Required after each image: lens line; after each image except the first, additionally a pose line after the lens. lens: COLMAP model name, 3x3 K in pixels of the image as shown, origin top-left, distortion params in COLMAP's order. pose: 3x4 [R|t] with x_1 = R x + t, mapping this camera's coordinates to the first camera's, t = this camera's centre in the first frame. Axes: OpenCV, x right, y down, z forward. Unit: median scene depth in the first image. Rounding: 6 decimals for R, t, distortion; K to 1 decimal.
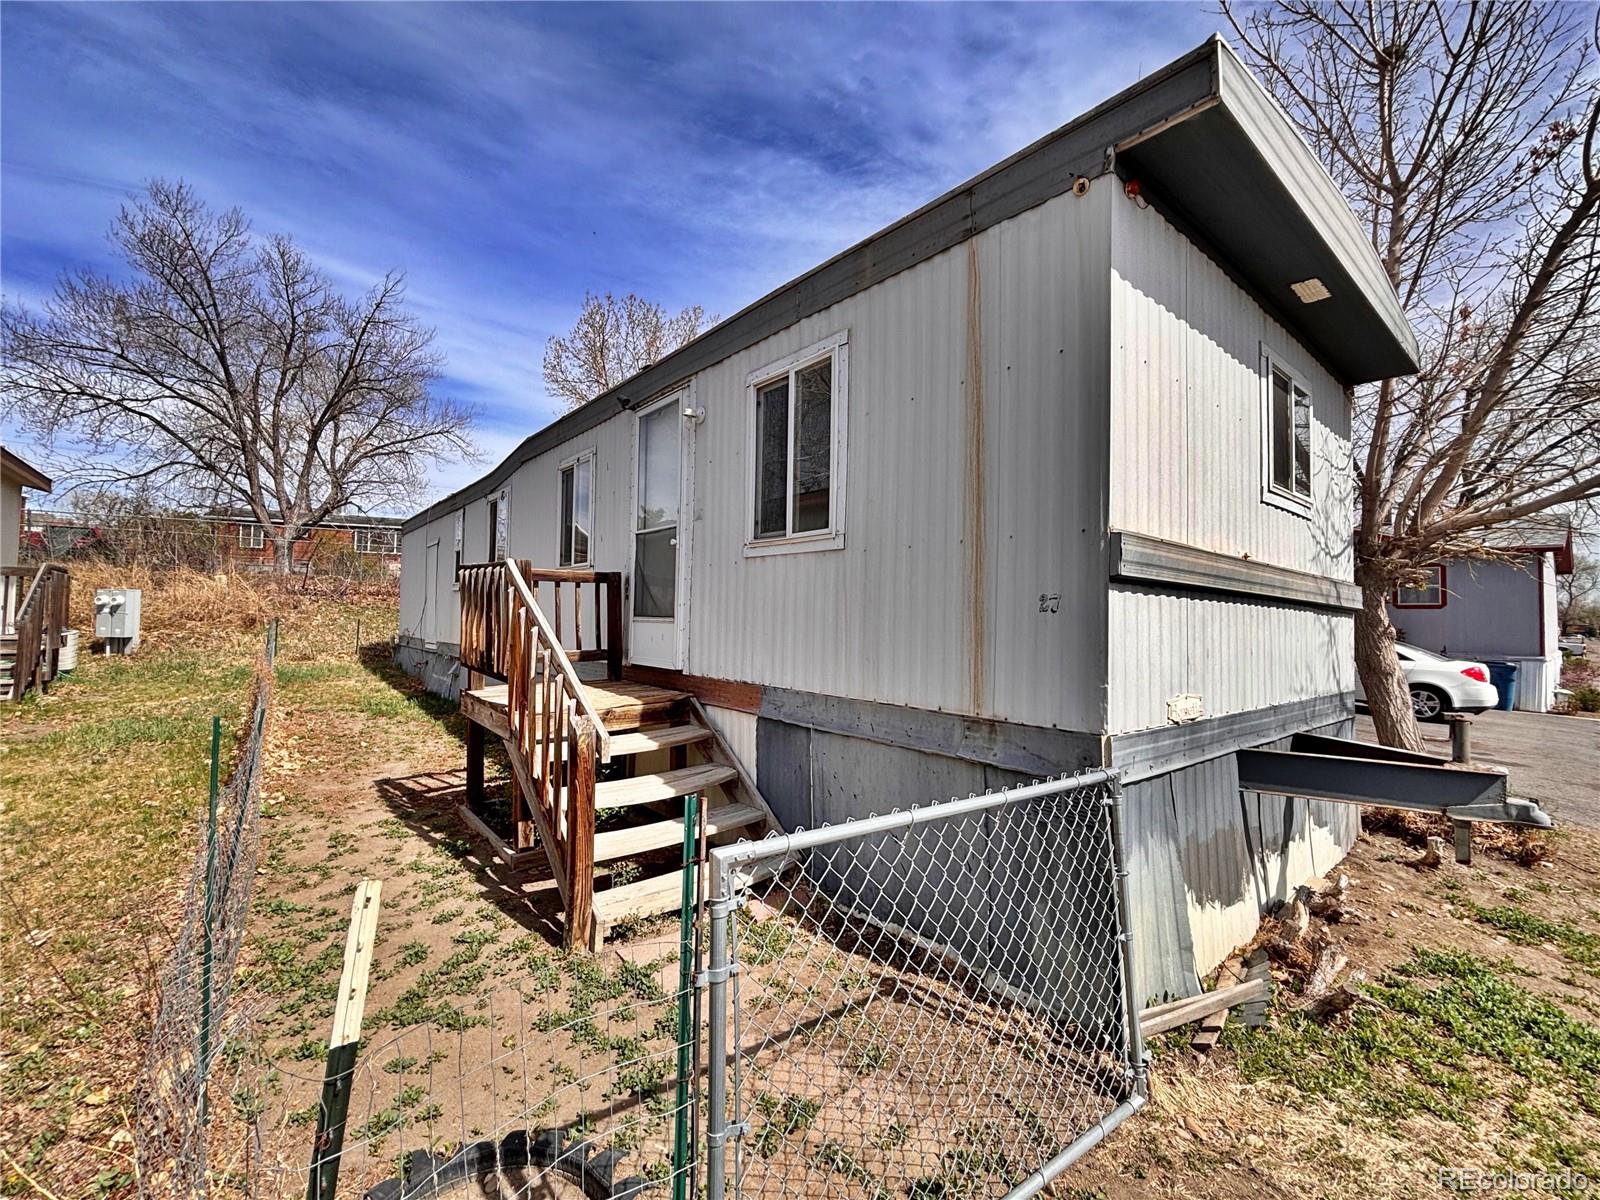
lens RADIAL K [[679.7, 0, 800.0], [0, 679.7, 600.0], [0, 0, 1]] dist [-0.024060, 0.021013]
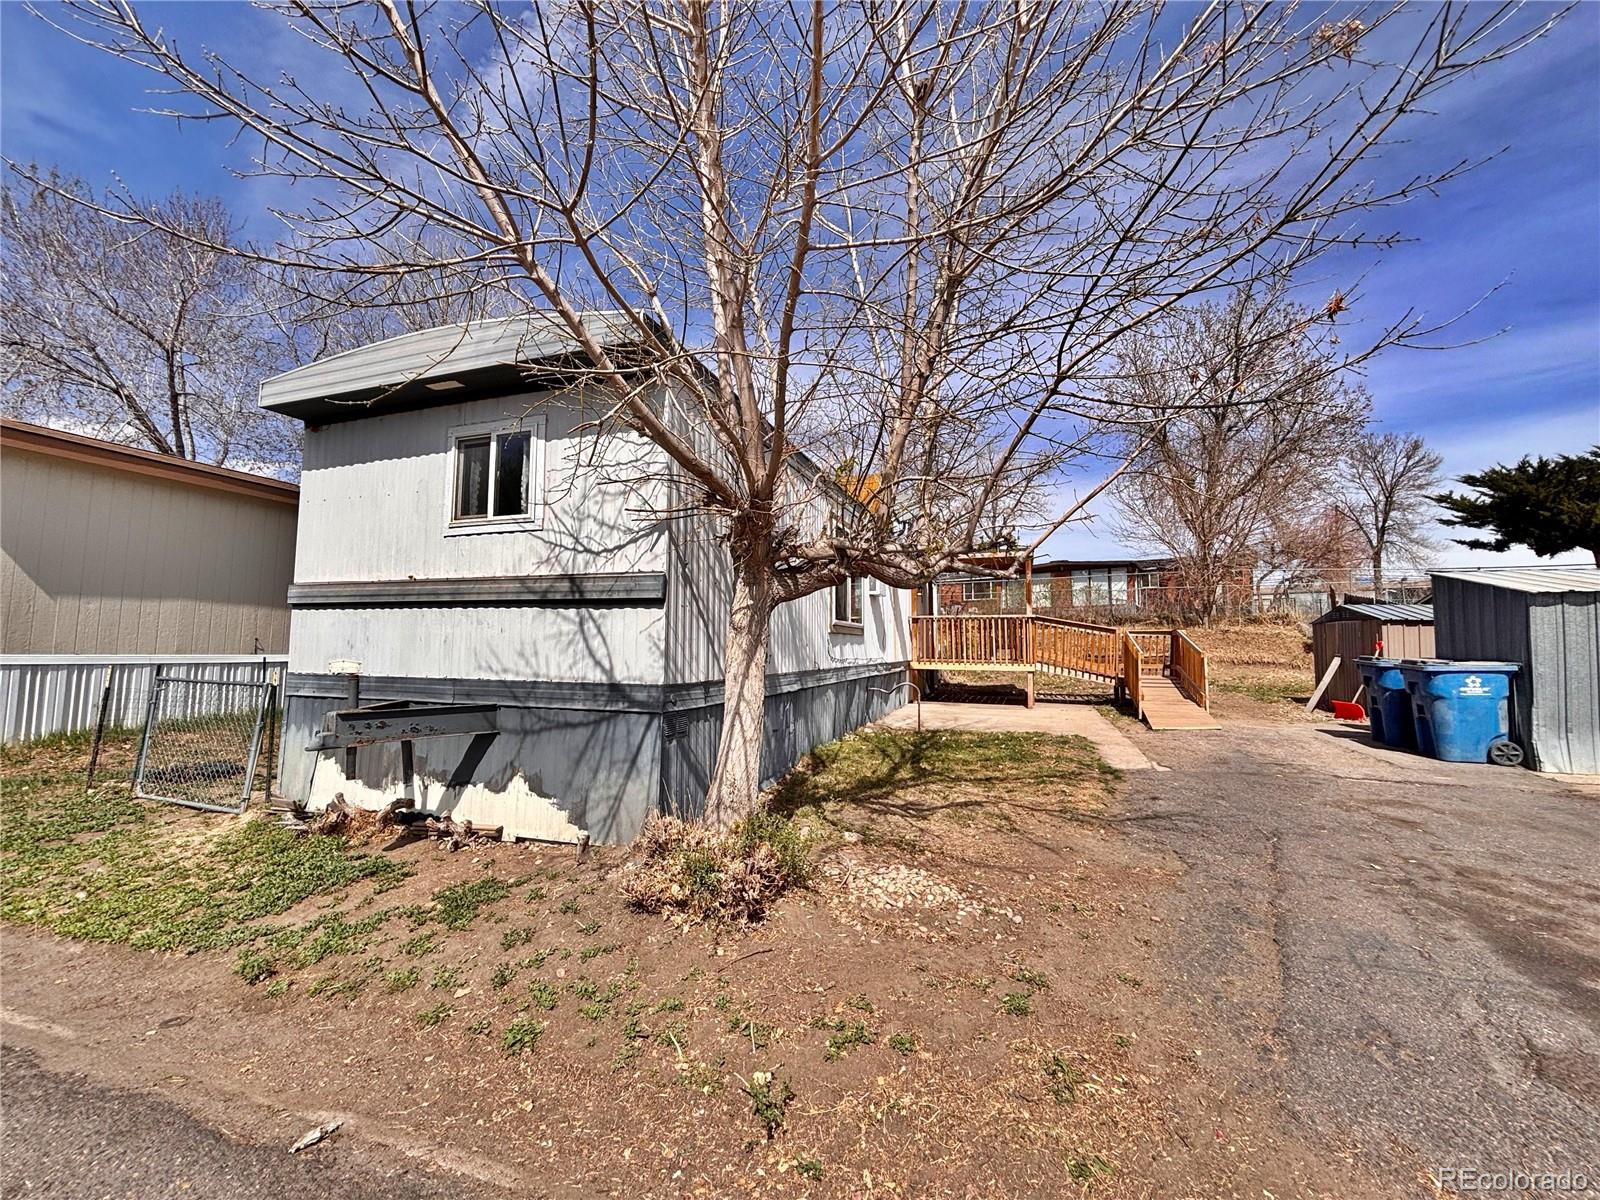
lens RADIAL K [[646.8, 0, 800.0], [0, 646.8, 600.0], [0, 0, 1]] dist [0.006920, -0.000111]
pose [[0.519410, -0.079375, -0.850830, 0.370650], [0.032528, 0.996791, -0.073135, 0.019345], [0.853906, 0.010312, 0.520326, 0.152704]]
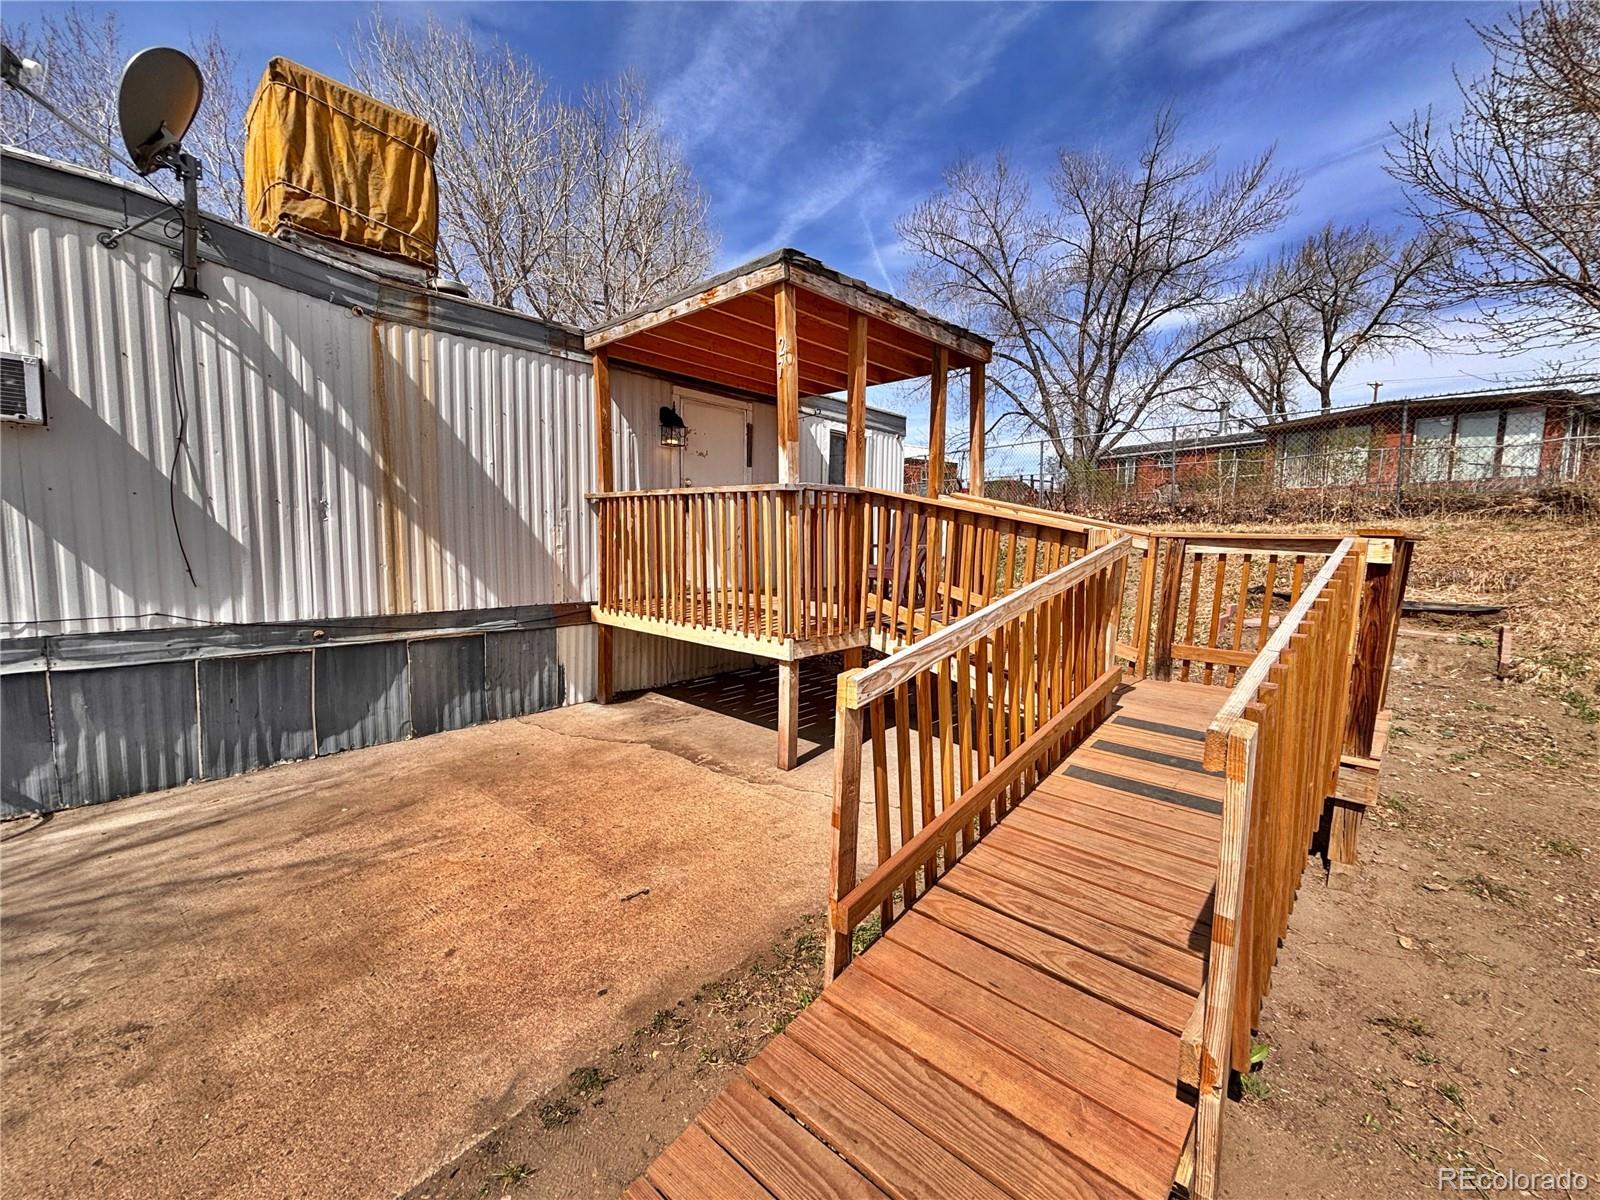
lens RADIAL K [[674.3, 0, 800.0], [0, 674.3, 600.0], [0, 0, 1]] dist [0.010366, 0.000533]
pose [[0.144357, 0.077871, -0.986457, 0.176113], [0.013461, 0.996652, 0.080646, 0.014151], [0.989434, -0.024920, 0.142826, 0.598524]]
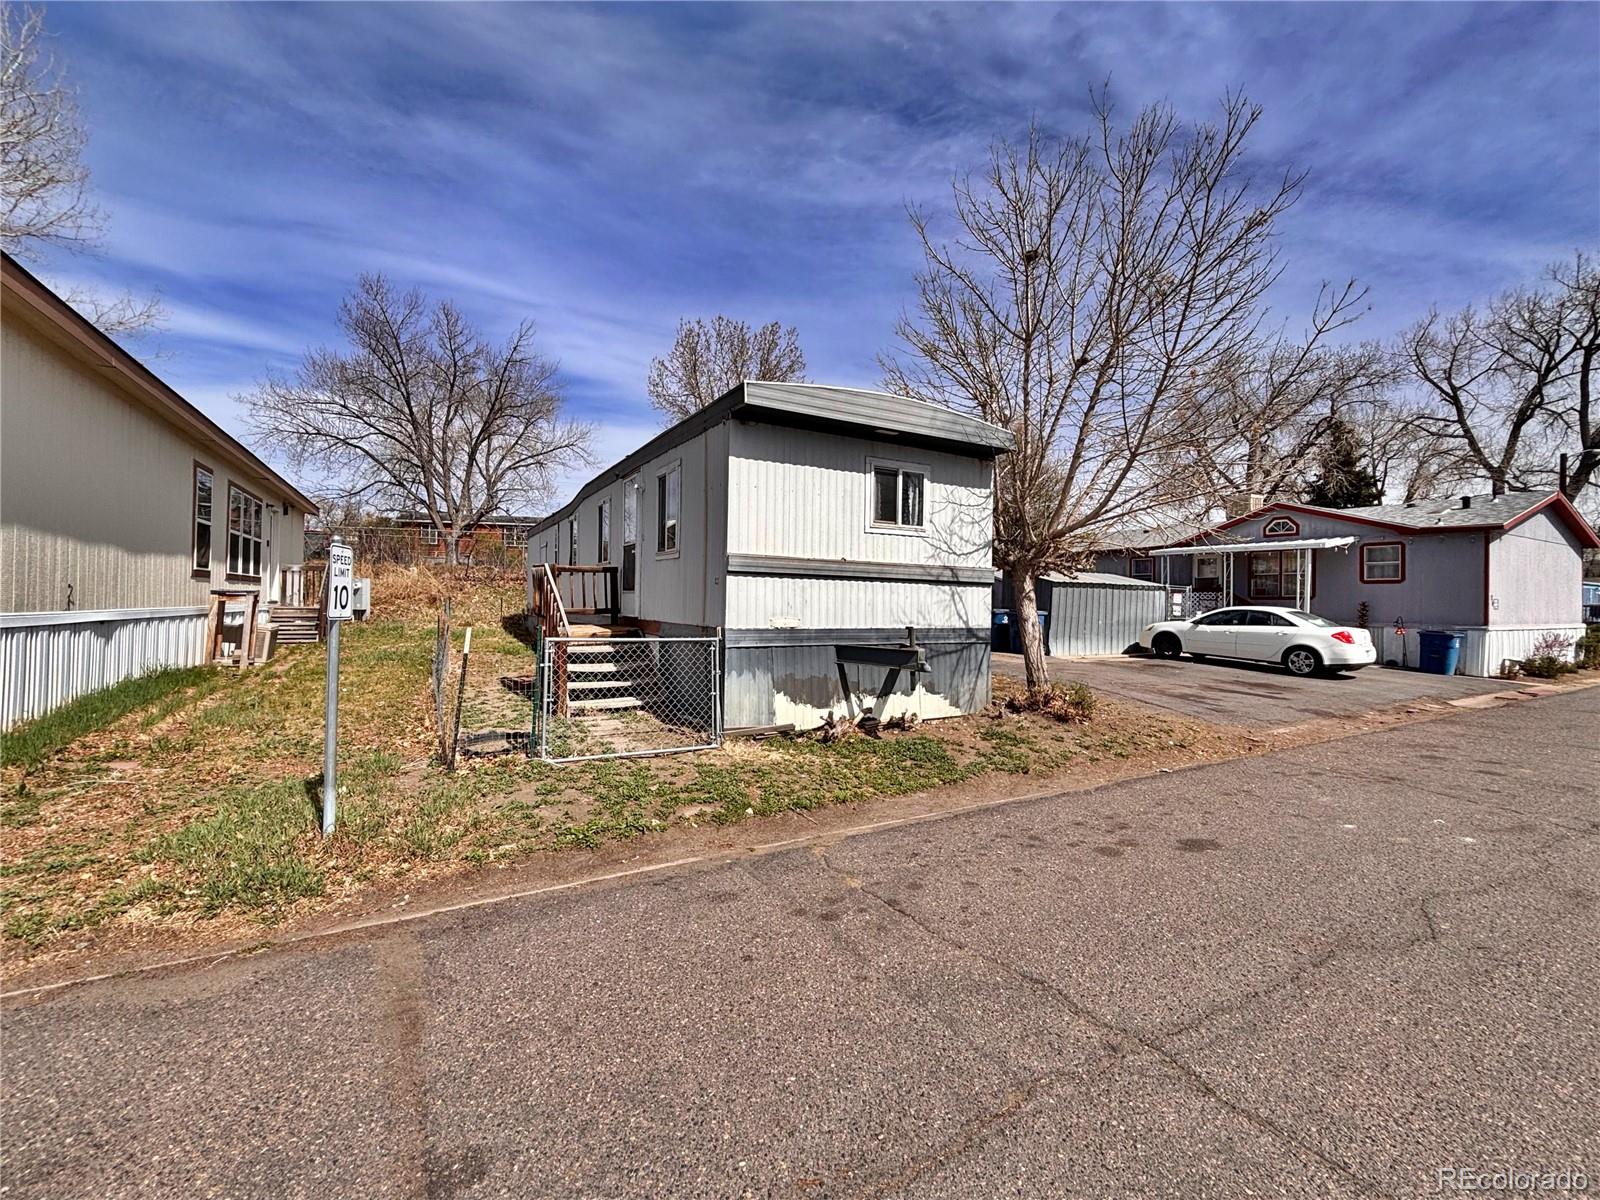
lens RADIAL K [[674.3, 0, 800.0], [0, 674.3, 600.0], [0, 0, 1]] dist [0.010366, 0.000533]
pose [[0.983994, -0.004653, -0.178140, 0.141147], [0.009410, 0.999621, 0.025863, 0.001725], [0.177952, -0.027125, 0.983665, -0.185907]]
